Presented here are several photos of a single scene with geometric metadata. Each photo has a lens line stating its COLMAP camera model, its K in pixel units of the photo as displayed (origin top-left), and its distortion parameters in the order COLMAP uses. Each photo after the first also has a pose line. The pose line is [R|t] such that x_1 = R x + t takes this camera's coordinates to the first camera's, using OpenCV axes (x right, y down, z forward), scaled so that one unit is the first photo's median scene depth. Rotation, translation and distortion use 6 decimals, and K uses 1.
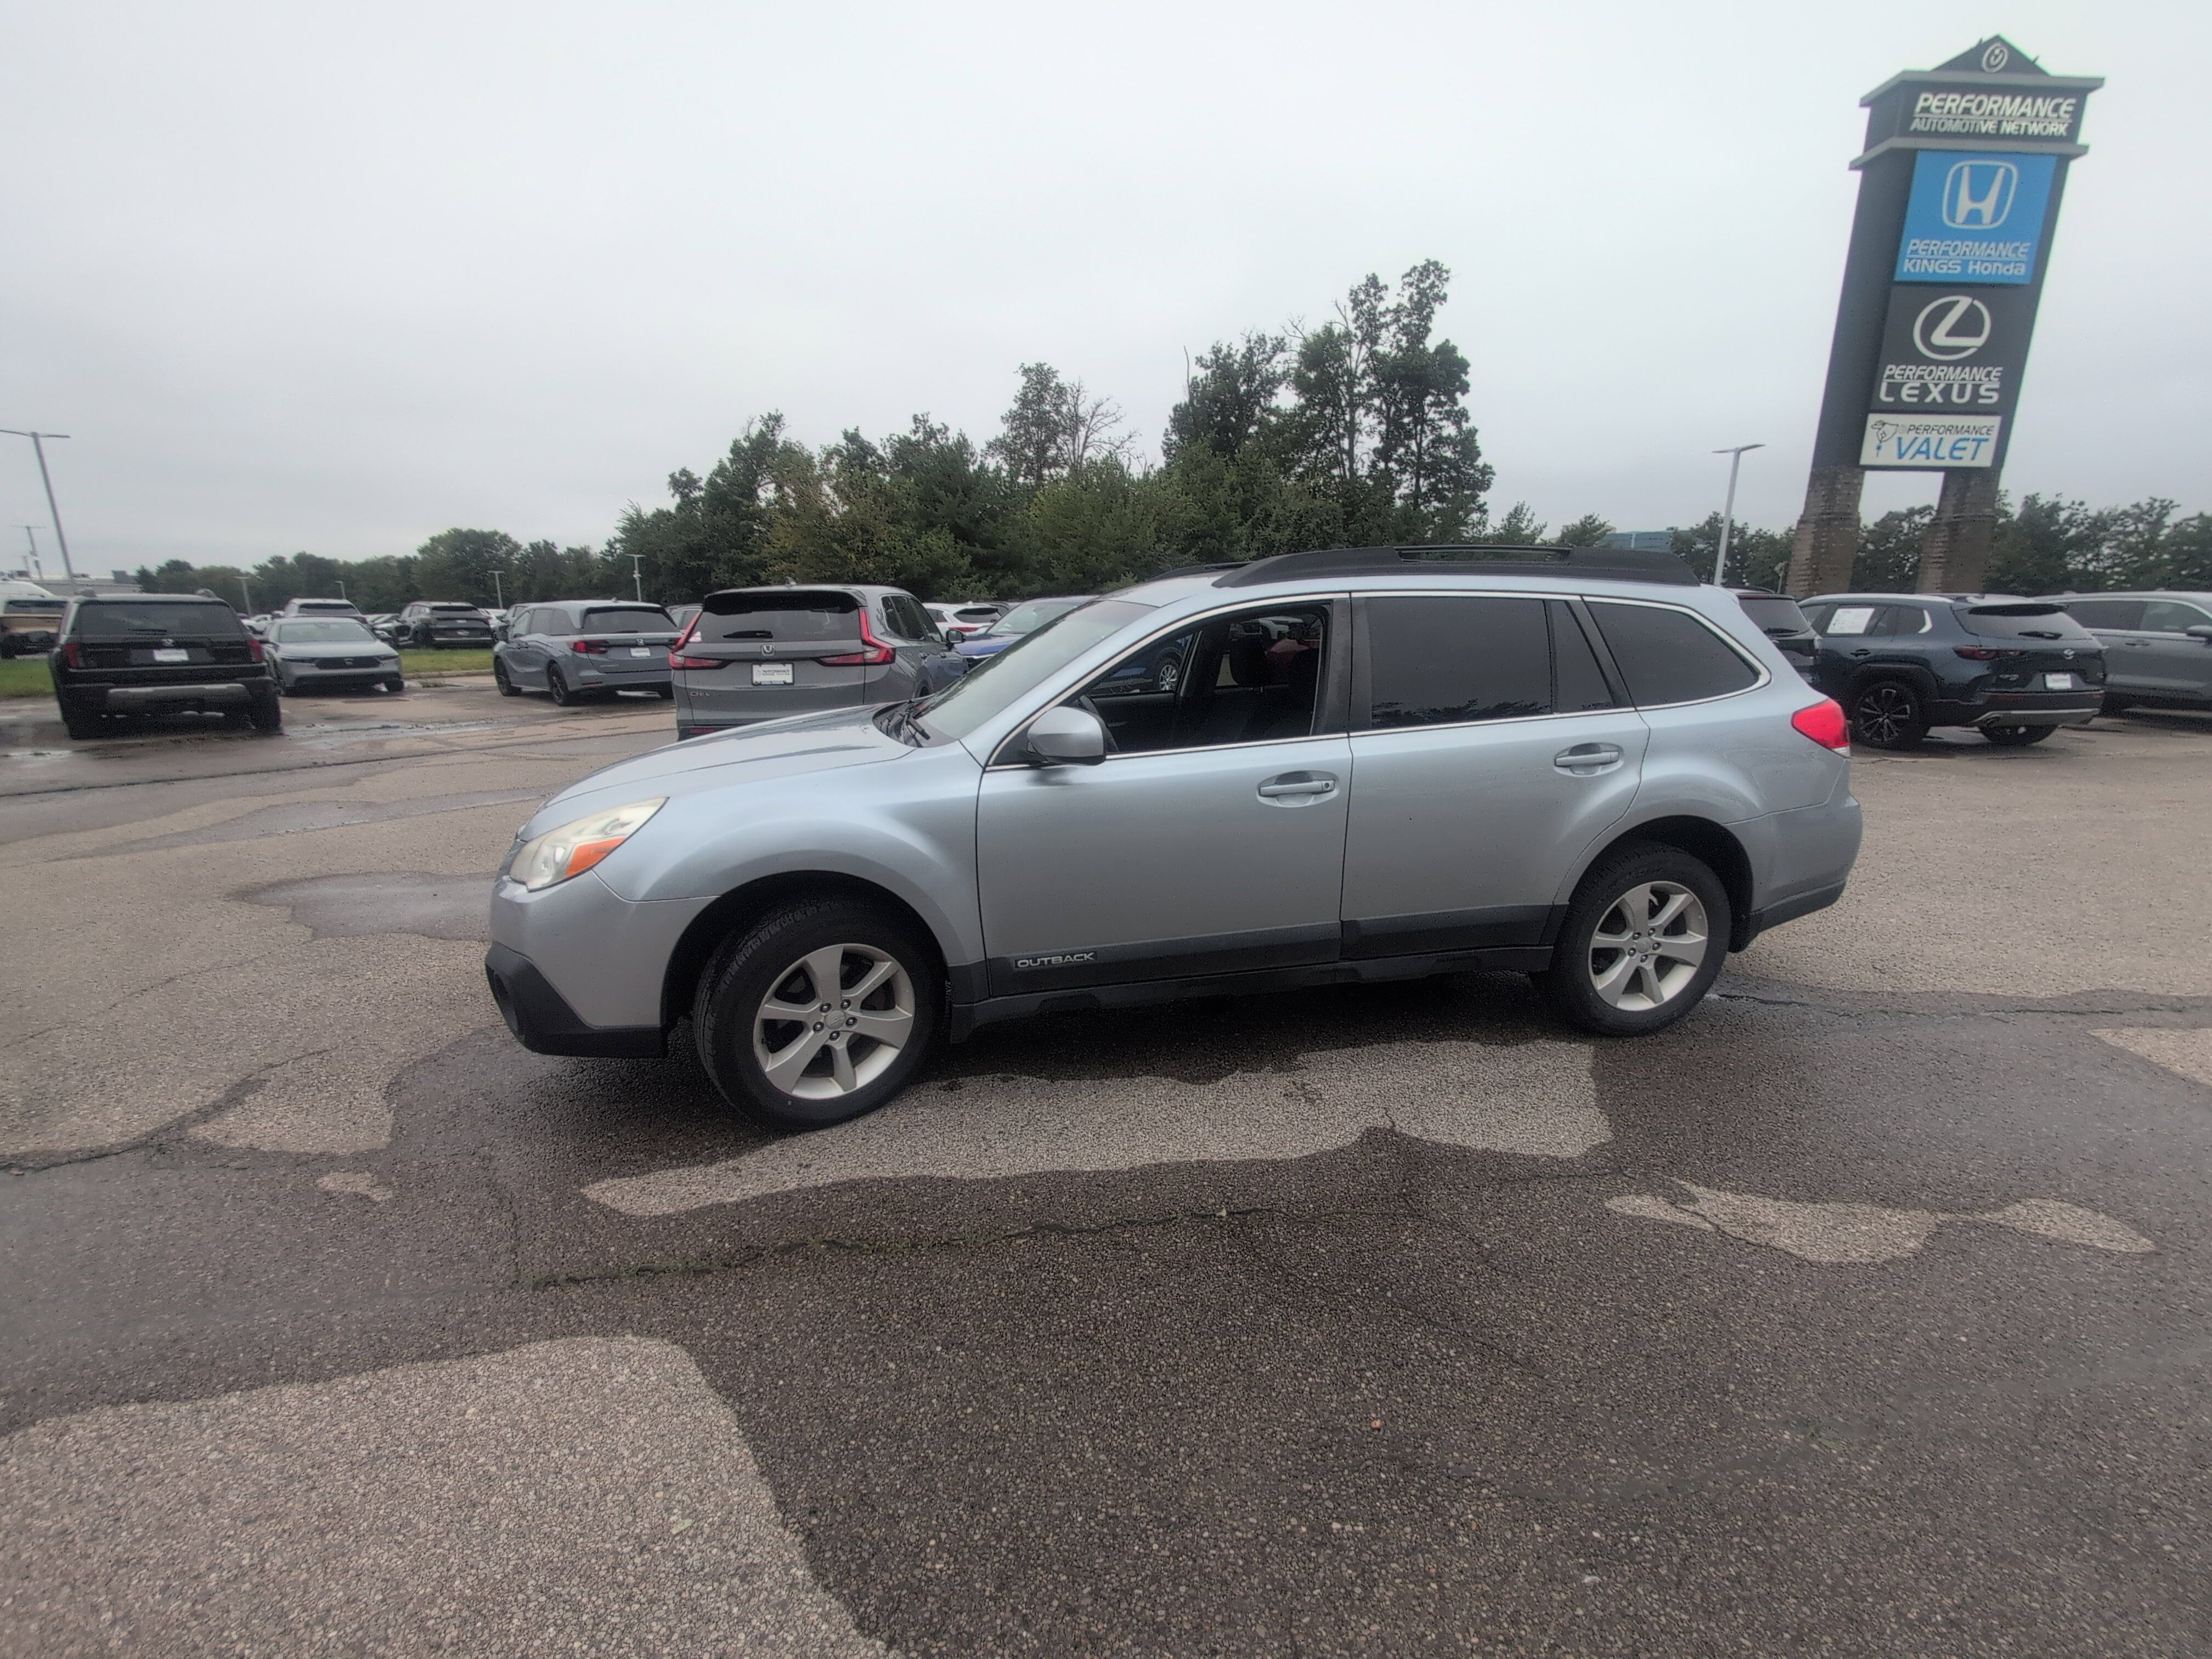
lens RADIAL K [[940.8, 0, 1106.2], [0, 940.8, 830.4], [0, 0, 1]] dist [-0.001223, 0.000629]
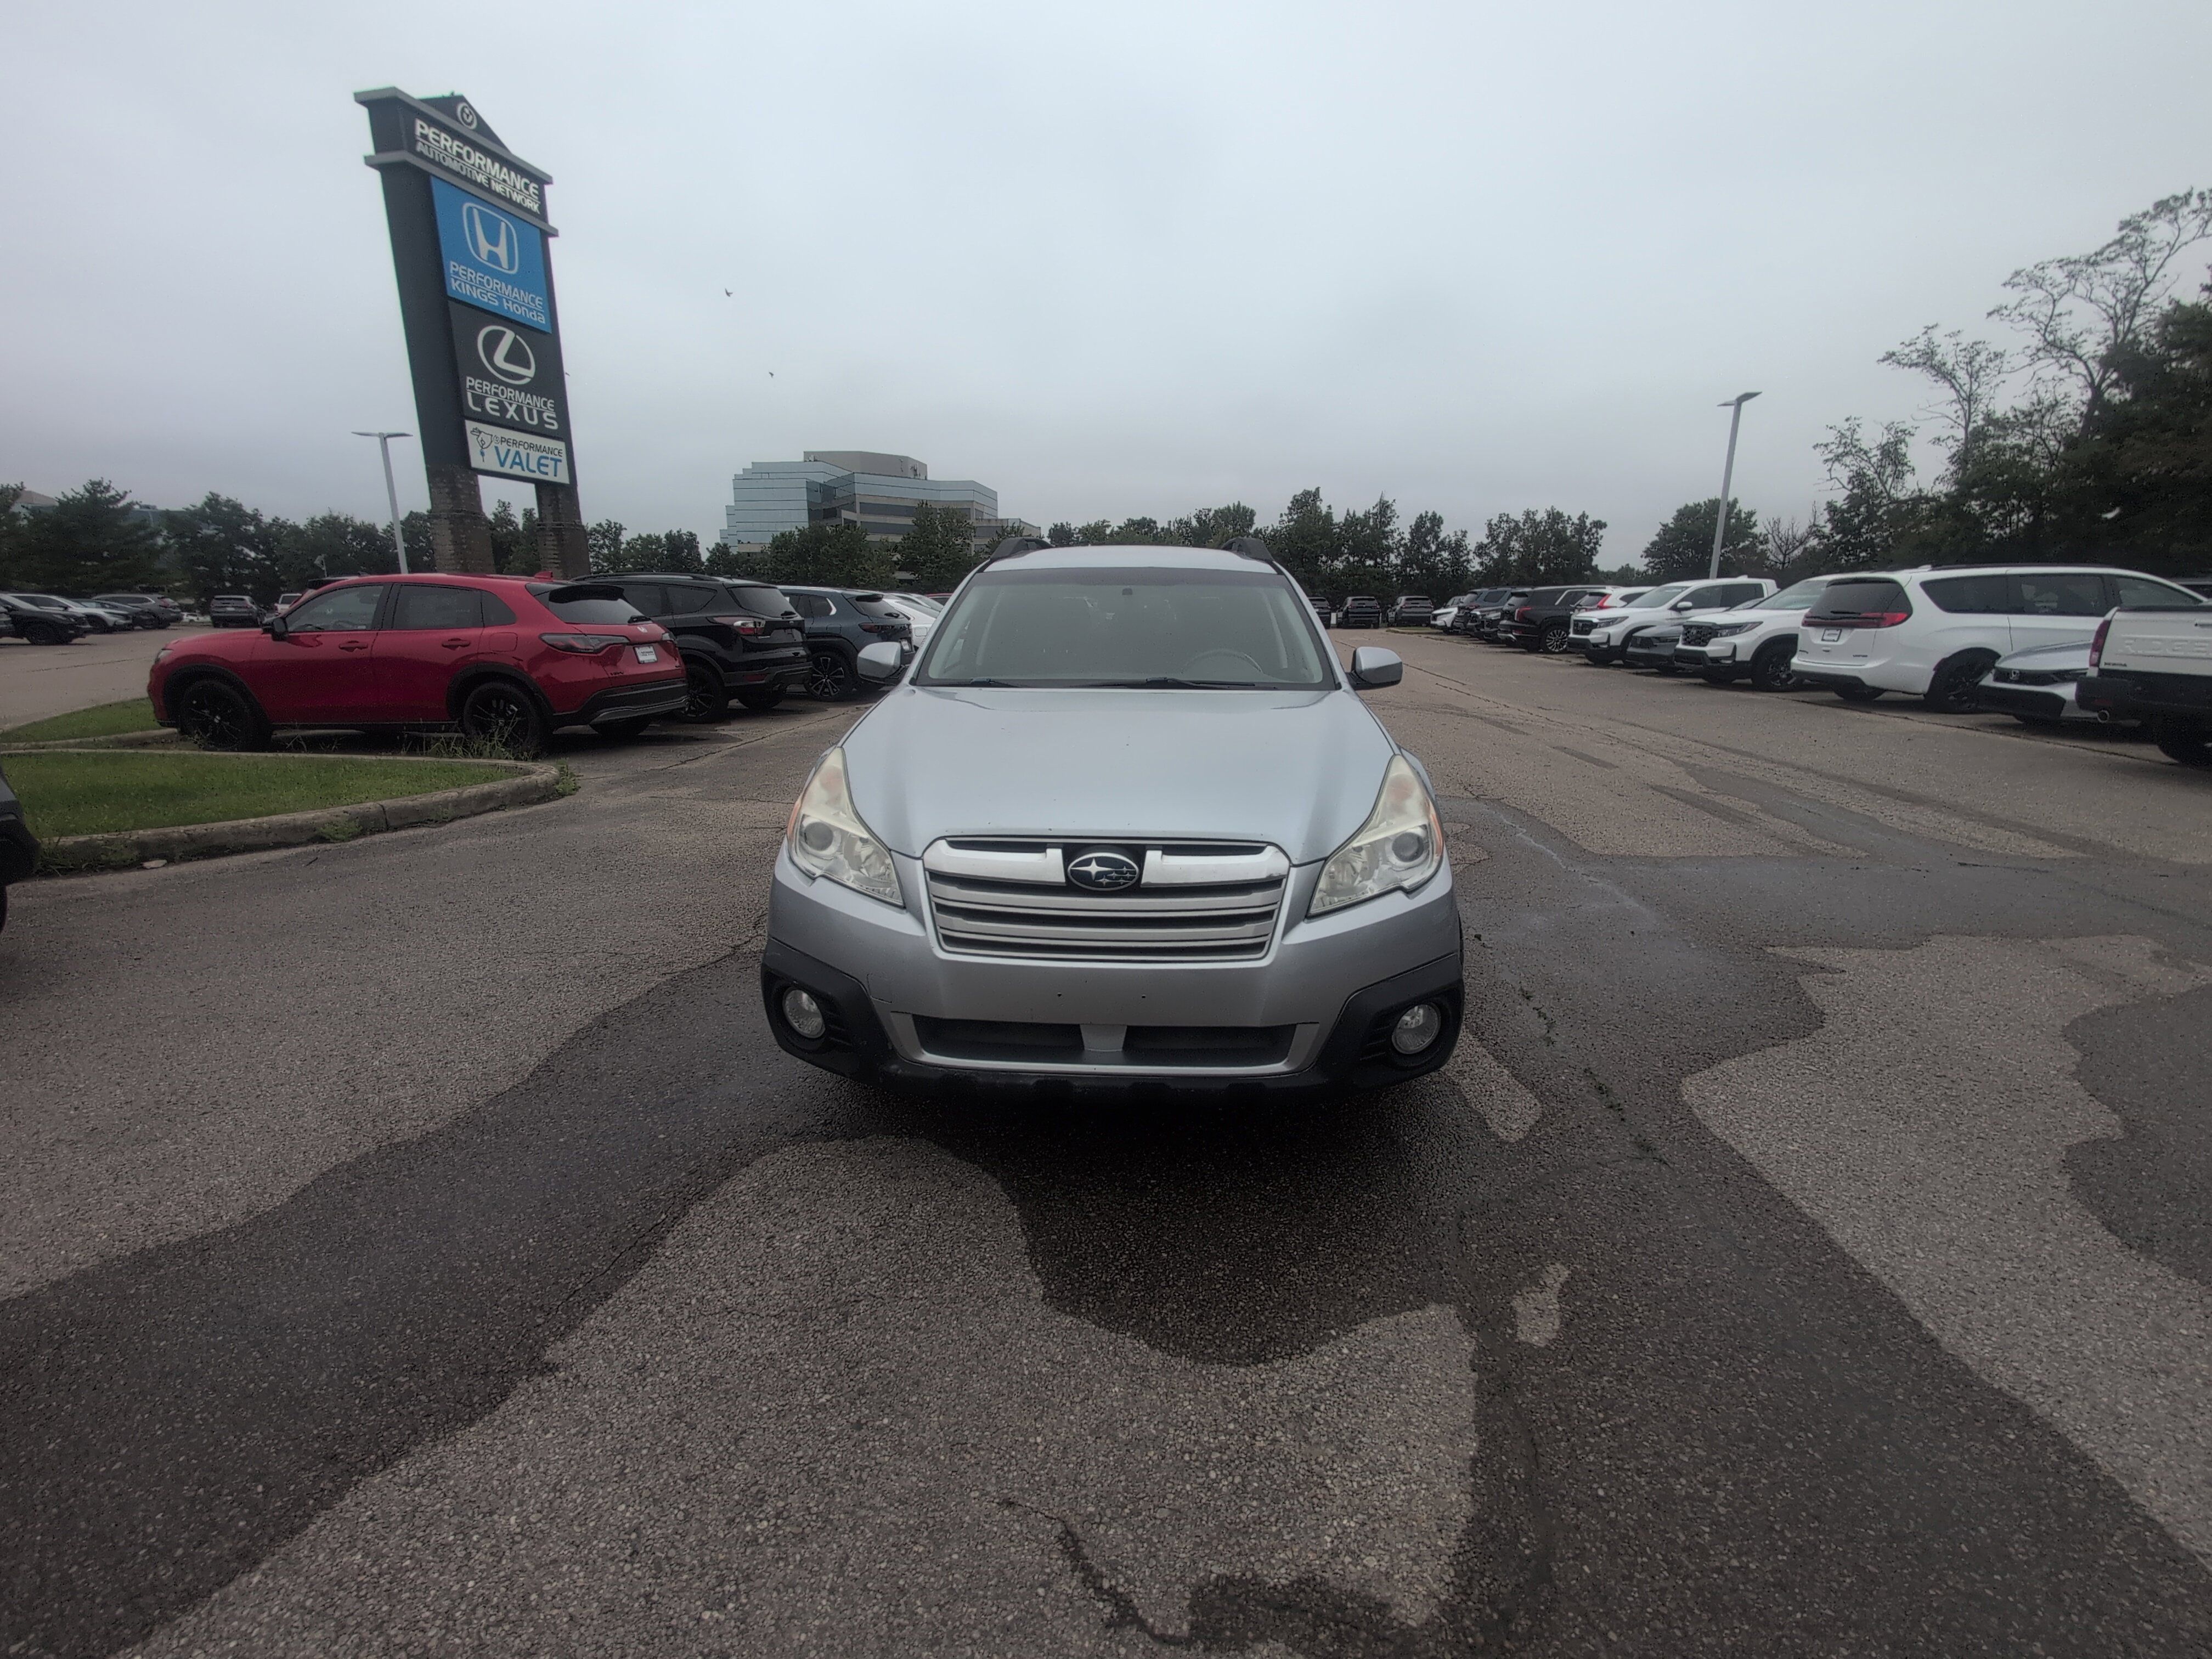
lens RADIAL K [[940.8, 0, 1105.9], [0, 940.8, 830.5], [0, 0, 1]] dist [-0.001223, 0.000629]
pose [[0.263754, -0.222474, 0.938584, -0.105533], [0.218915, 0.961454, 0.166378, -0.013521], [-0.939420, 0.161587, 0.302290, 0.072261]]
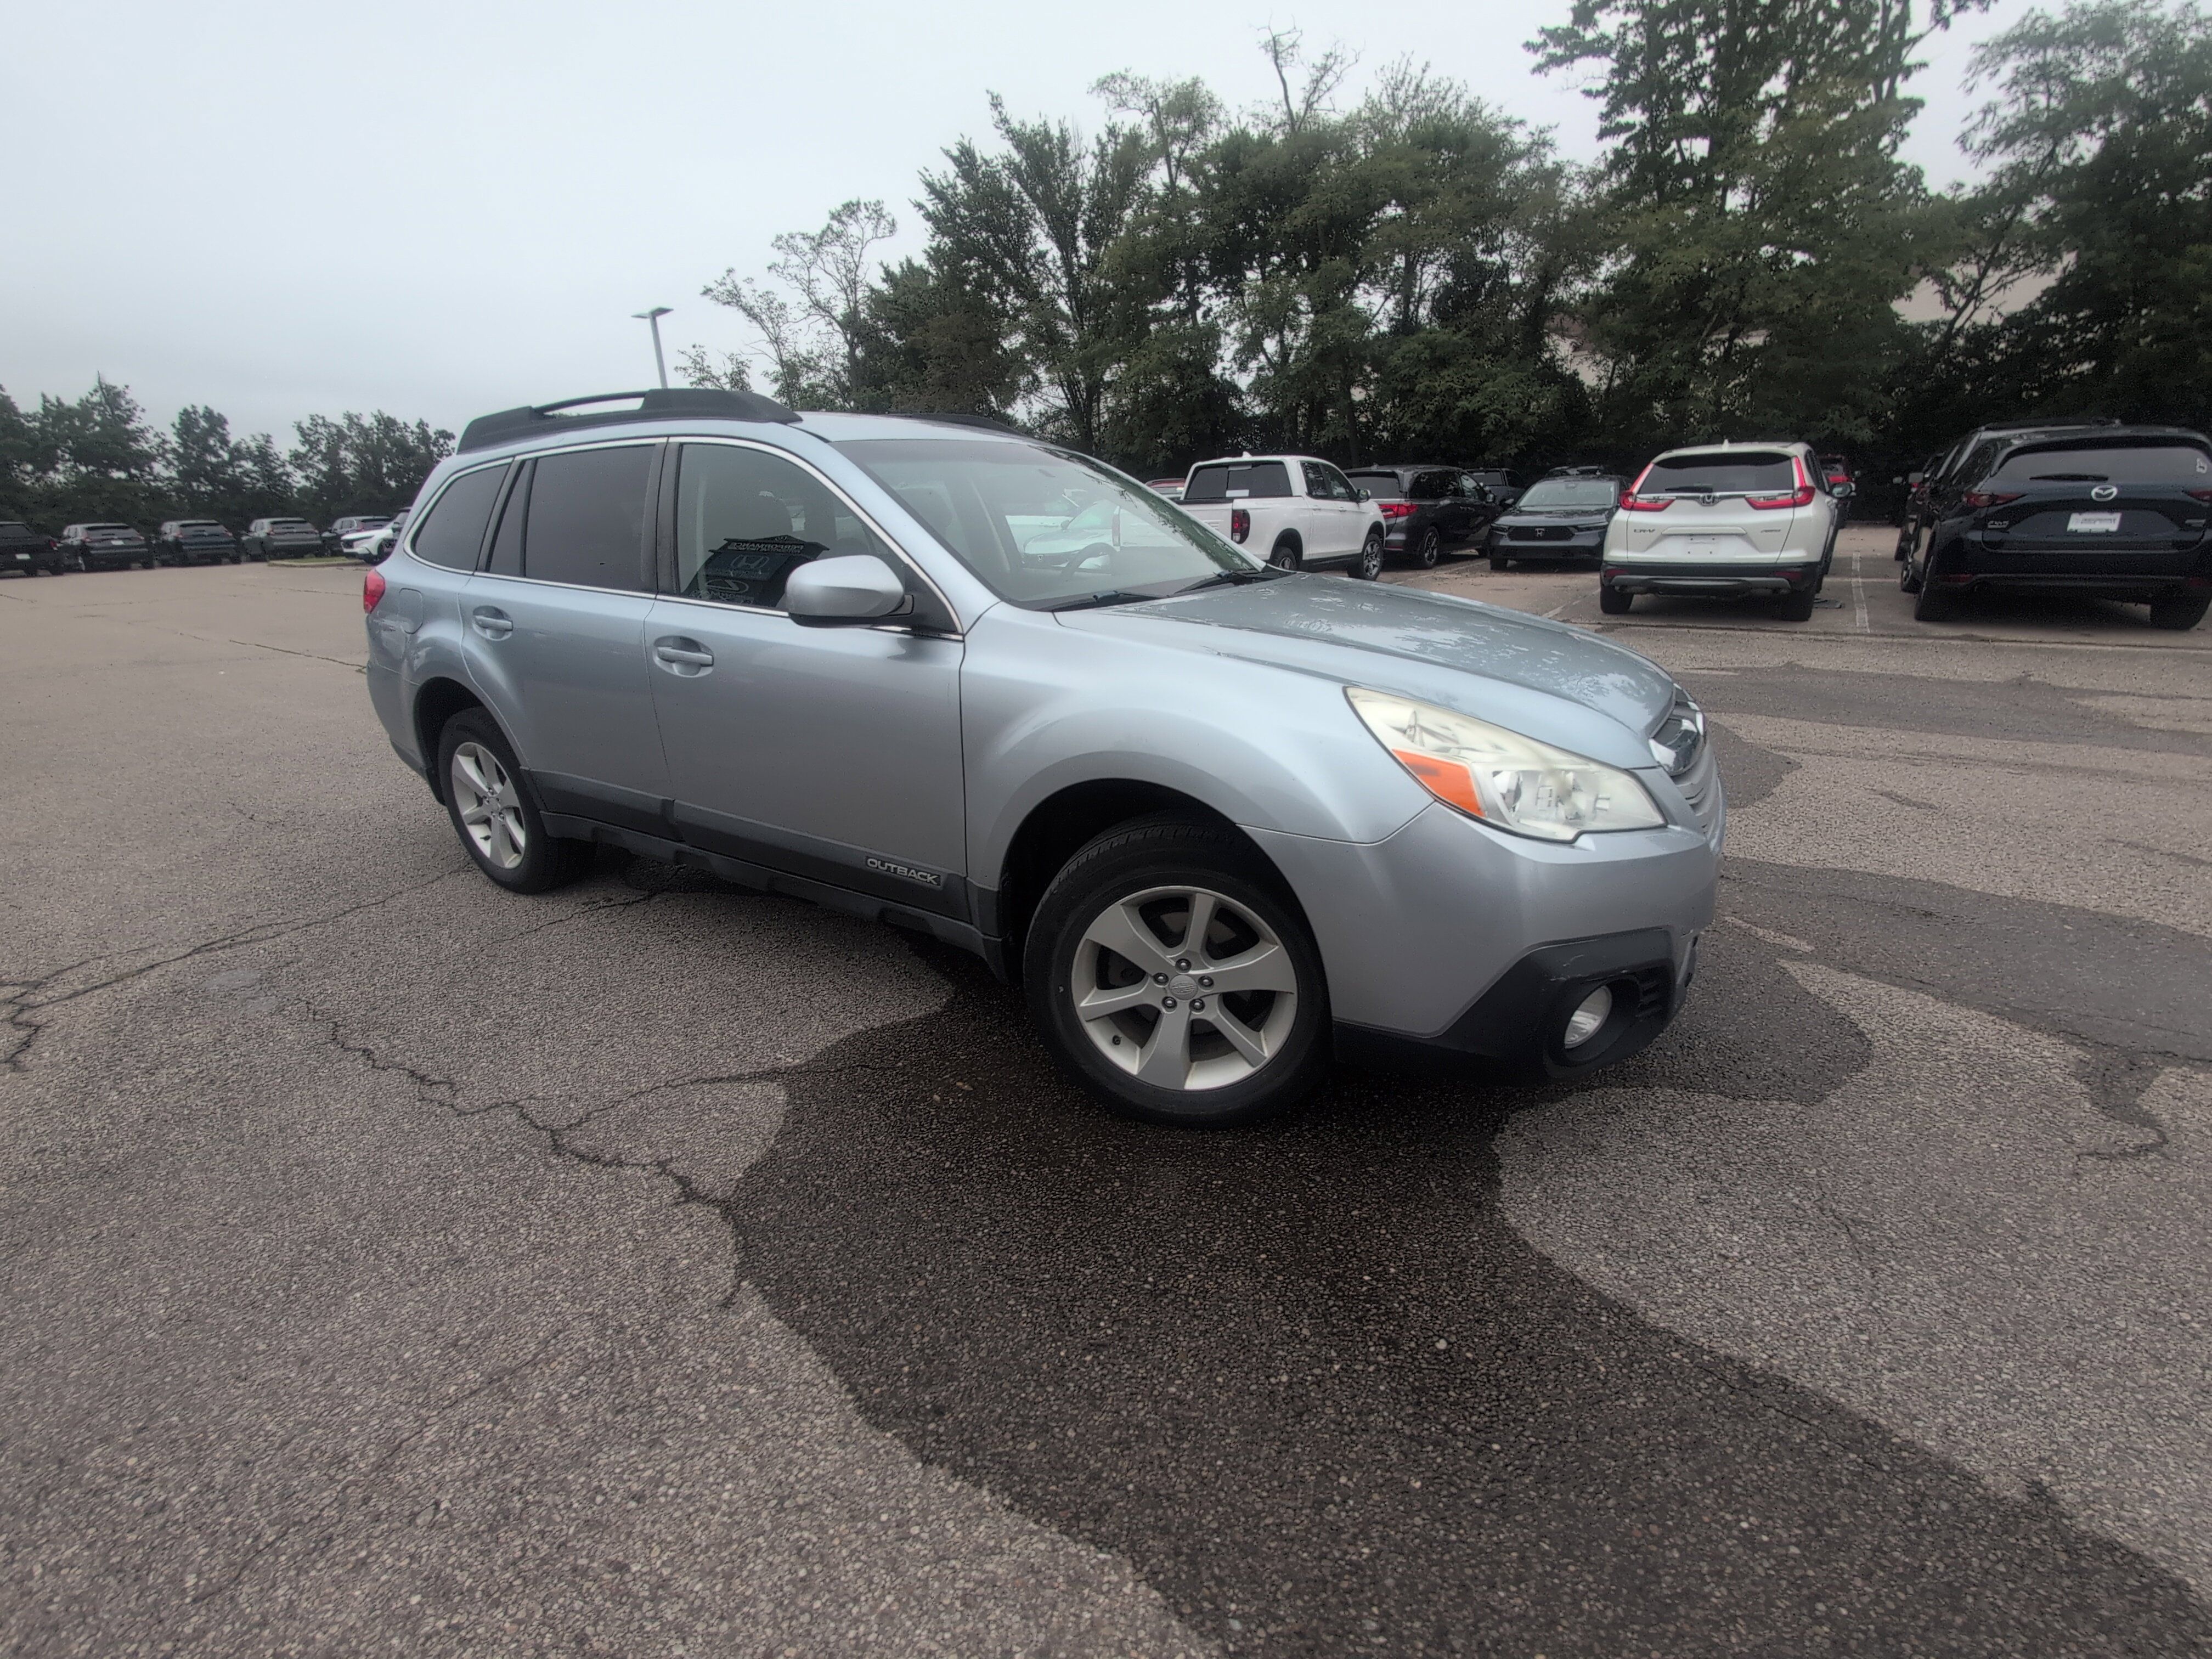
lens RADIAL K [[940.8, 0, 1105.7], [0, 940.8, 833.4], [0, 0, 1]] dist [-0.001223, 0.000629]
pose [[-0.709921, -0.209499, 0.672400, -0.067594], [0.189386, 0.862780, 0.468769, -0.030499], [-0.678340, 0.460132, -0.572830, 0.151133]]
